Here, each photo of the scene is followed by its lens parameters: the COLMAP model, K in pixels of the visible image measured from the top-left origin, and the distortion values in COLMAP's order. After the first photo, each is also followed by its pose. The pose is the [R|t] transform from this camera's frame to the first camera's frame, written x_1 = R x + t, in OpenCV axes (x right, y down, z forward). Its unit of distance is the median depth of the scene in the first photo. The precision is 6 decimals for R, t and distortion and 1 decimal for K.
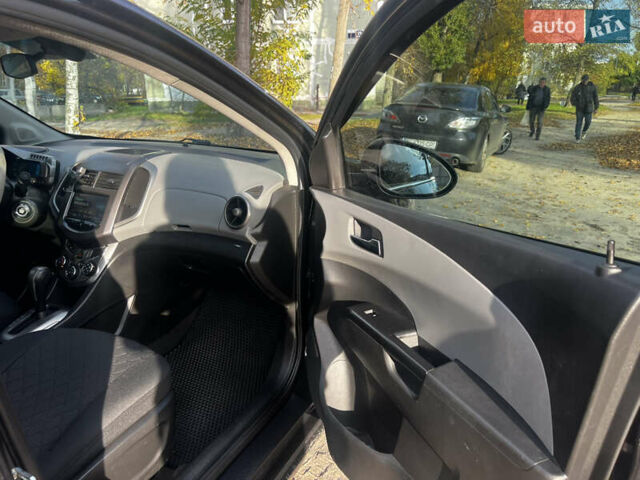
lens RADIAL K [[485.9, 0, 321.3], [0, 485.9, 232.9], [0, 0, 1]] dist [0.020028, -0.004574]
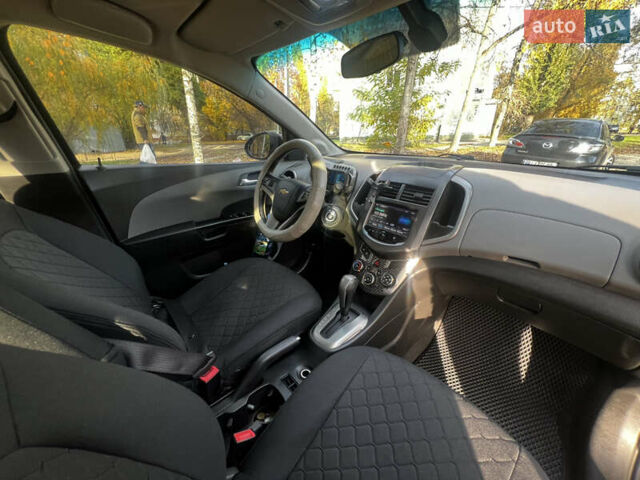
lens RADIAL K [[254.1, 0, 320.0], [0, 254.1, 240.0], [0, 0, 1]] dist [0.001498, -0.000032]
pose [[0.925062, 0.135206, -0.354936, -0.410417], [-0.091944, 0.986416, 0.136125, -0.067485], [0.368520, -0.093289, 0.924927, 0.435572]]
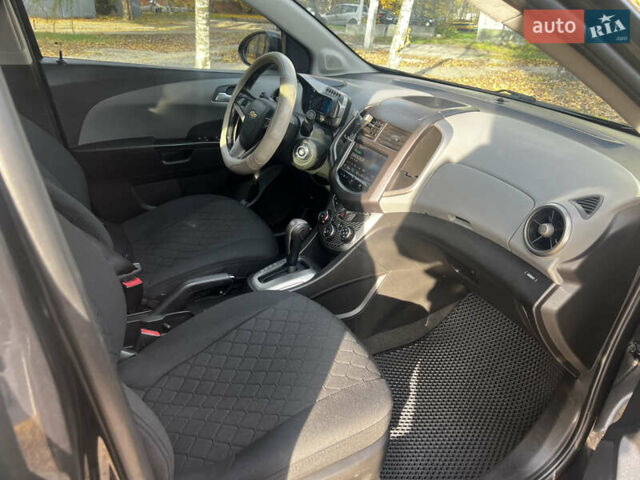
lens RADIAL K [[480.4, 0, 322.8], [0, 480.4, 244.8], [0, 0, 1]] dist [0.060987, -0.070641]
pose [[0.813720, 0.303243, -0.495886, -0.072974], [-0.223018, 0.950714, 0.215419, -0.081038], [0.536770, -0.064699, 0.841244, 0.238814]]
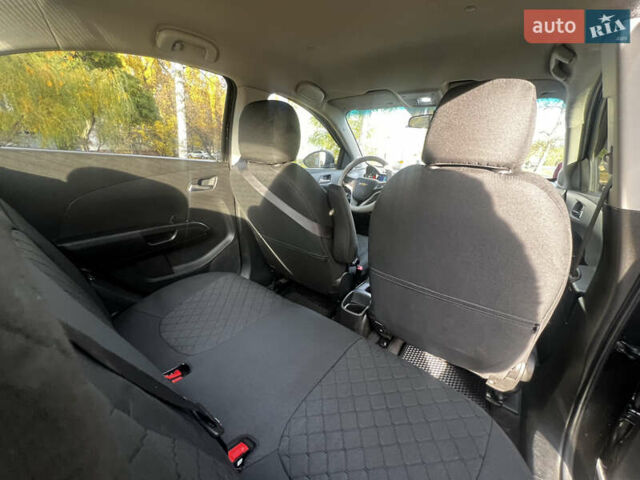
lens RADIAL K [[254.1, 0, 320.0], [0, 254.1, 240.0], [0, 0, 1]] dist [0.001498, -0.000032]
pose [[0.978292, 0.095263, -0.184037, -0.671608], [-0.089105, 0.995159, 0.041463, 0.104444], [0.187096, -0.024164, 0.982044, -0.066089]]
